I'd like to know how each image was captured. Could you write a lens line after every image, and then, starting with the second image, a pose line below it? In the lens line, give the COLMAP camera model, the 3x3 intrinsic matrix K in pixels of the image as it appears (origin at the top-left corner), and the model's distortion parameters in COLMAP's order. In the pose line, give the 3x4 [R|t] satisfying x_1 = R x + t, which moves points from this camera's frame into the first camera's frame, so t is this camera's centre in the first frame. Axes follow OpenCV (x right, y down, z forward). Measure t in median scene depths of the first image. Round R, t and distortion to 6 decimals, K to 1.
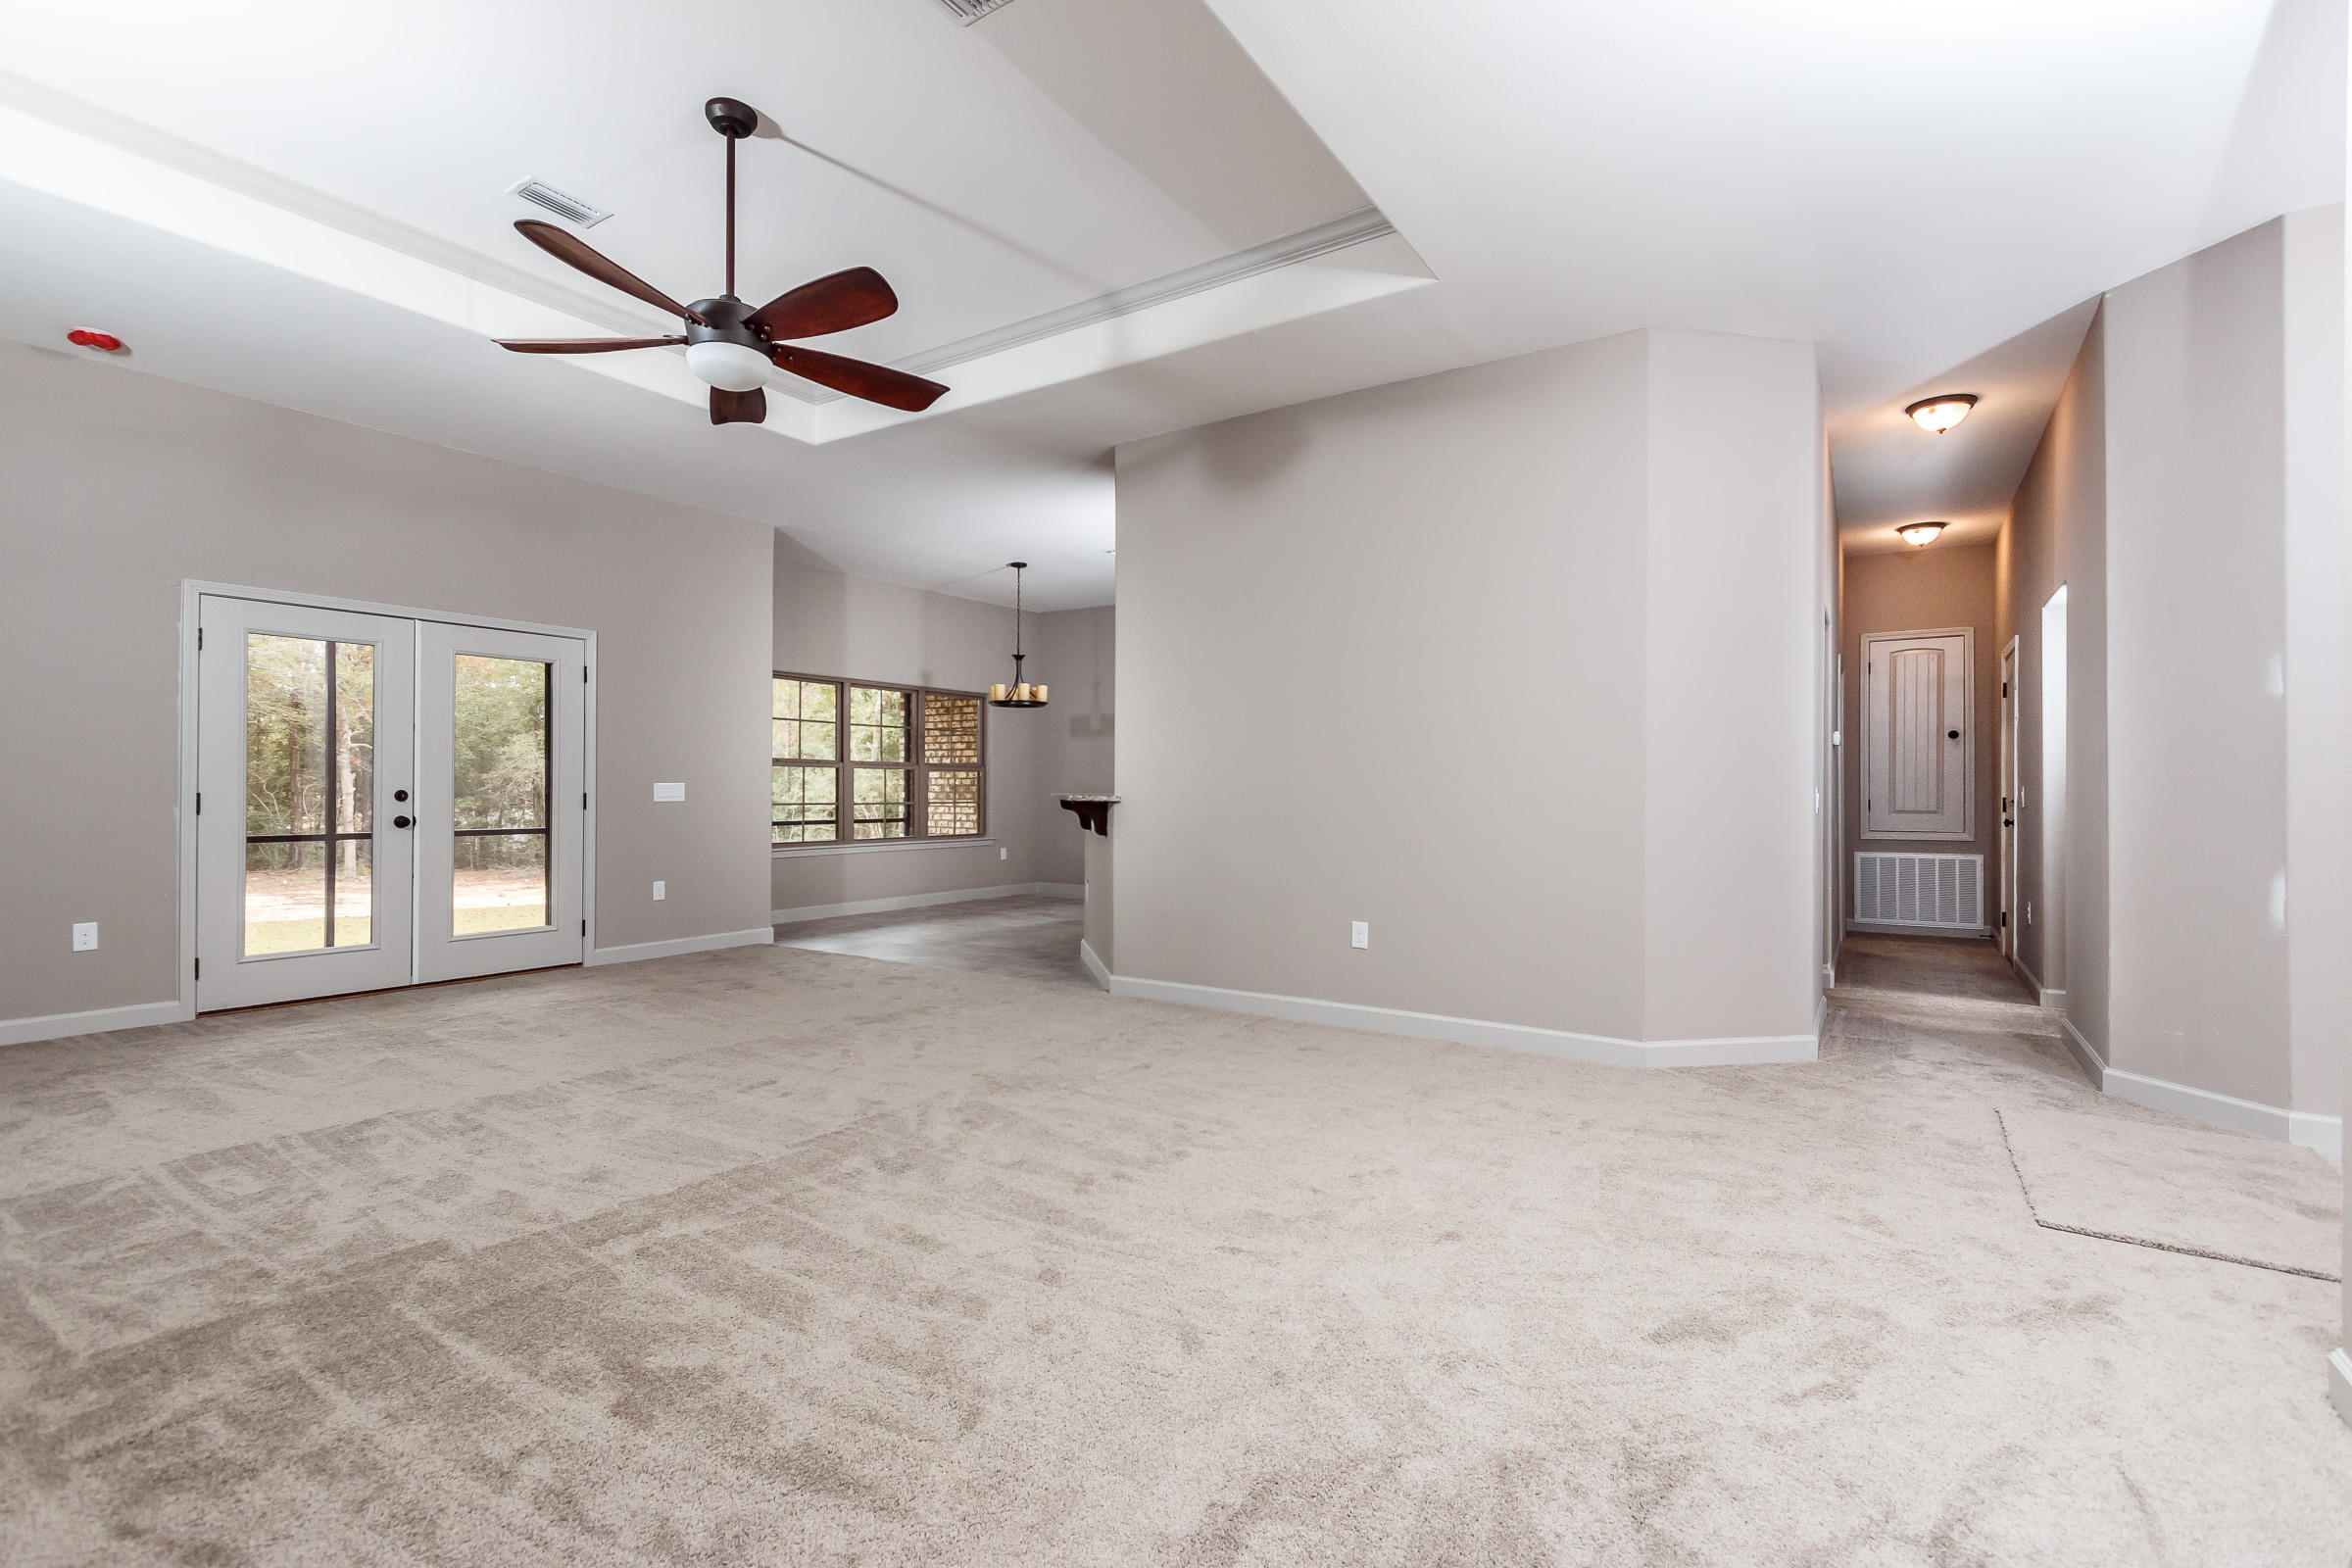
lens RADIAL K [[1074.9, 0, 1163.0], [0, 1074.9, 786.3], [0, 0, 1]] dist [-0.000980, -0.000204]
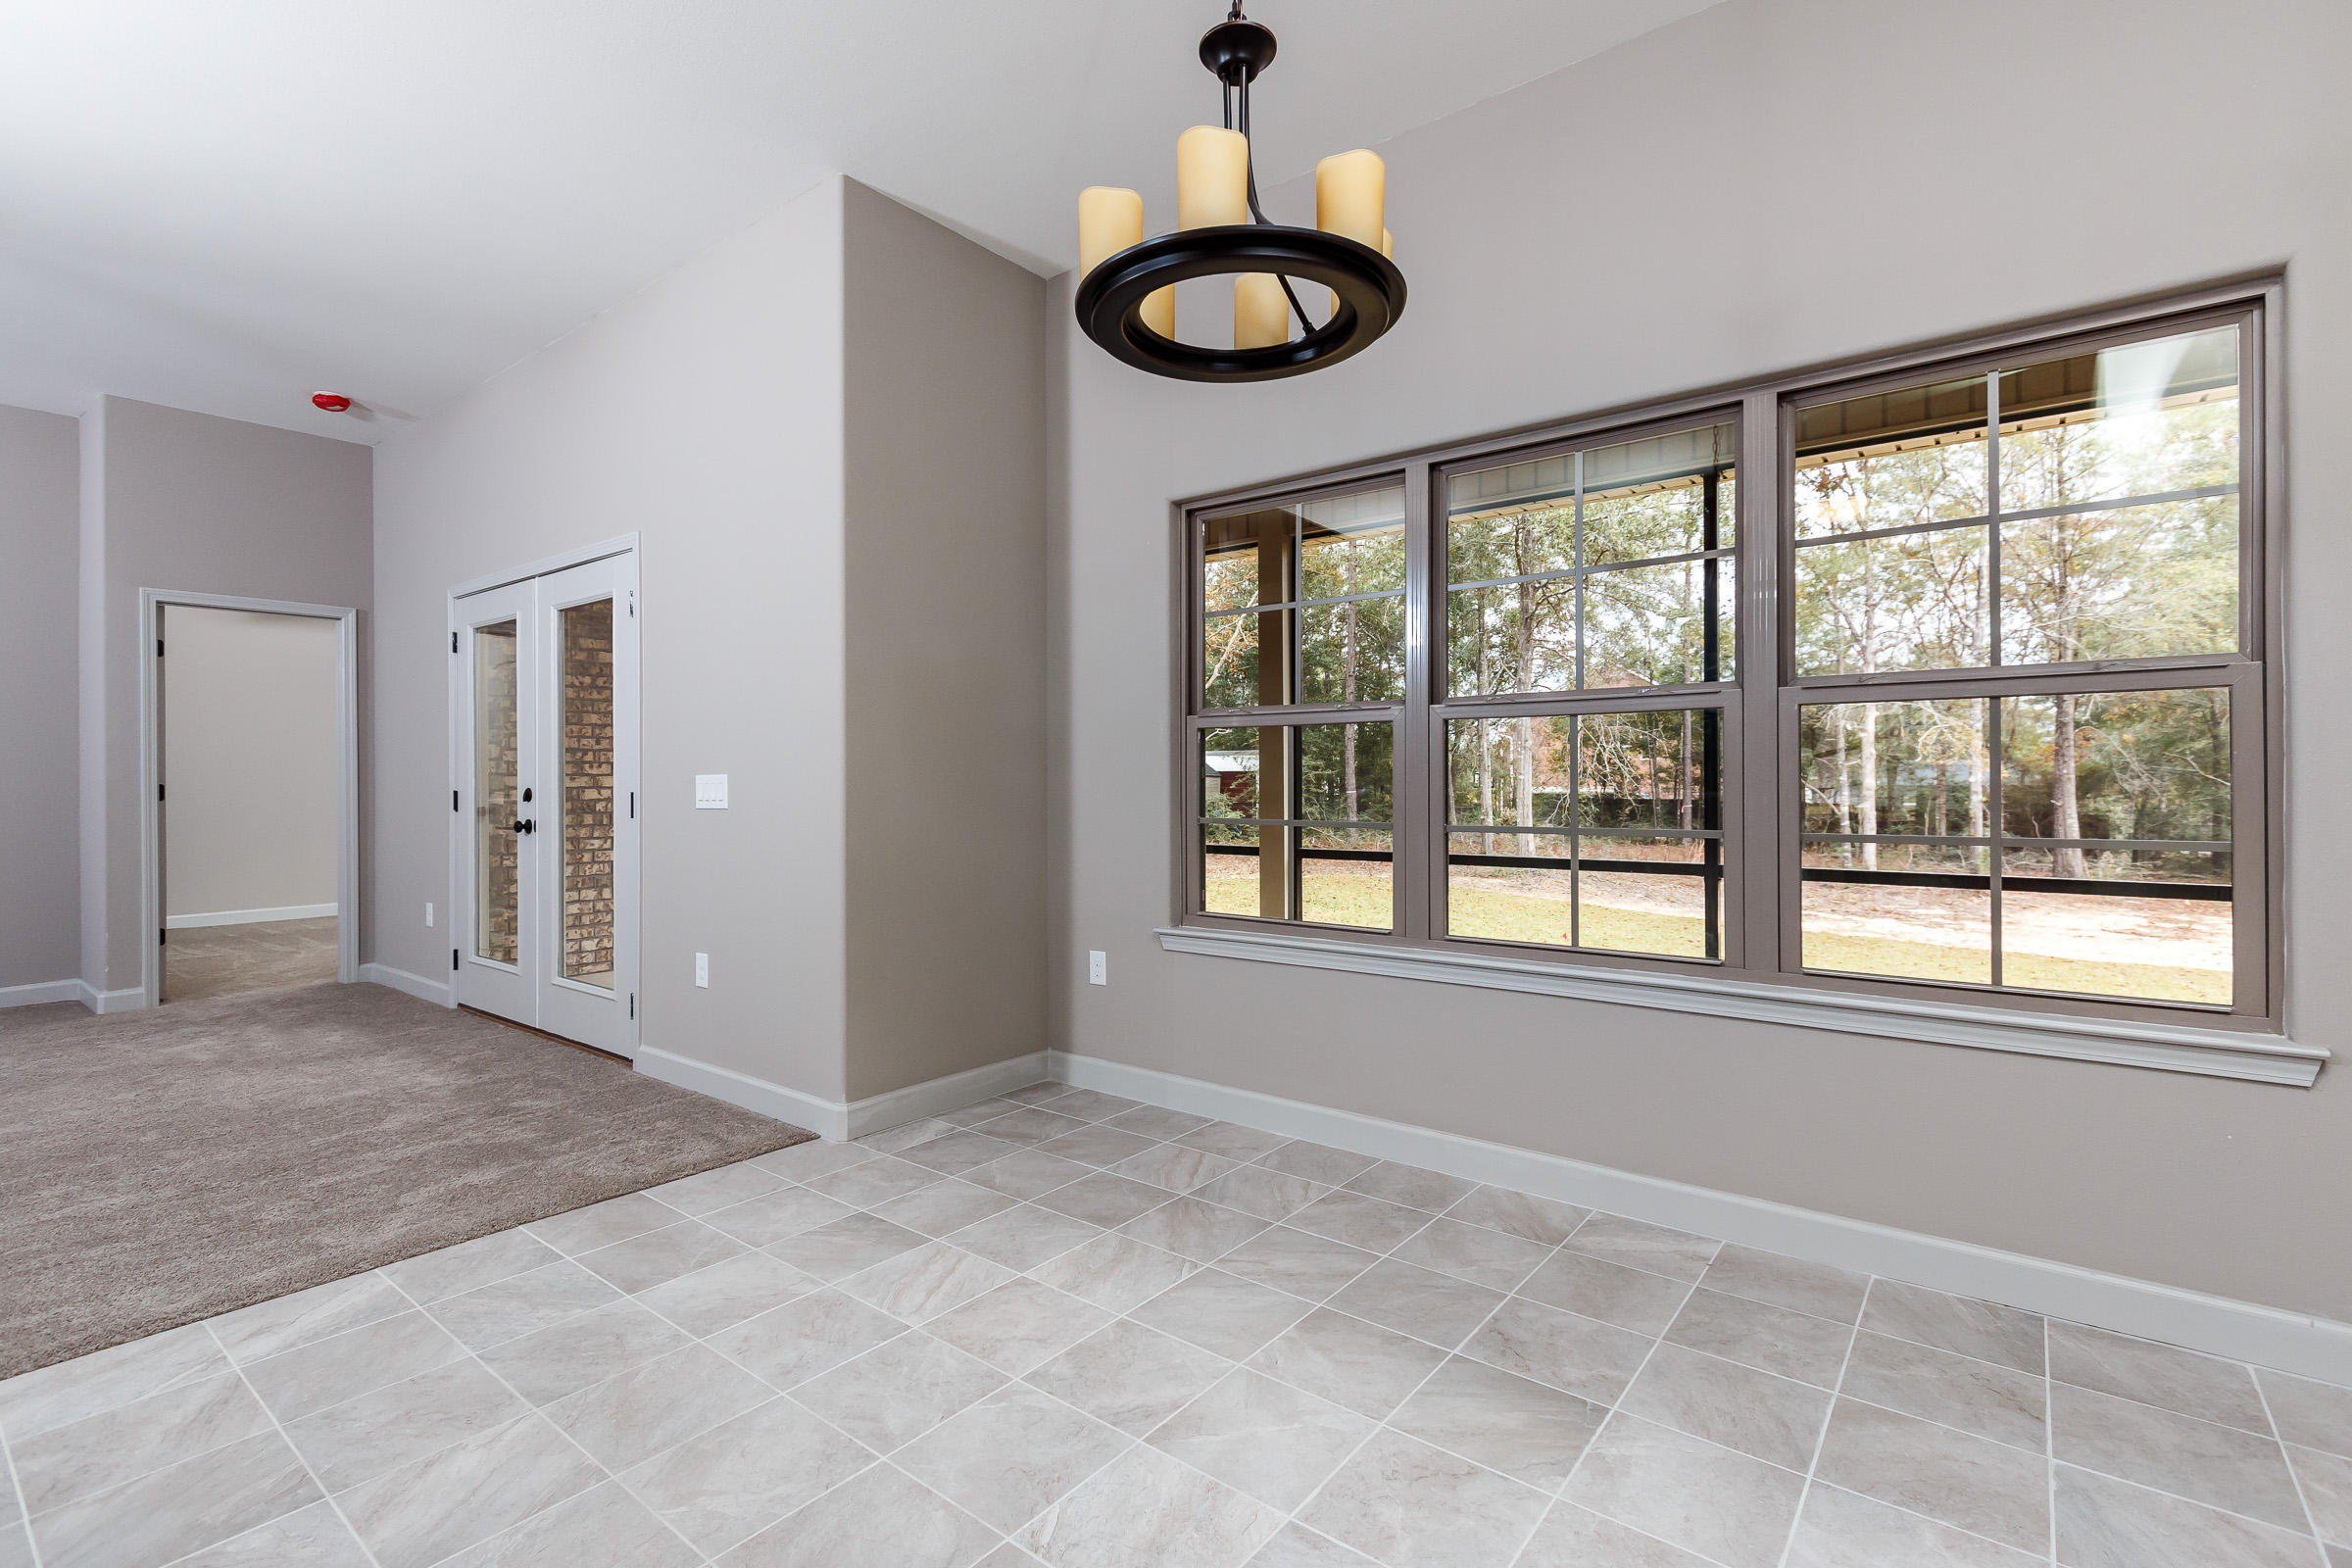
lens RADIAL K [[1074.9, 0, 1163.0], [0, 1074.9, 786.3], [0, 0, 1]] dist [-0.000980, -0.000204]
pose [[-0.096616, 0.002467, -0.995319, 0.059124], [0.008782, 0.999960, 0.001626, 0.004090], [0.995283, -0.008584, -0.096634, 1.379564]]
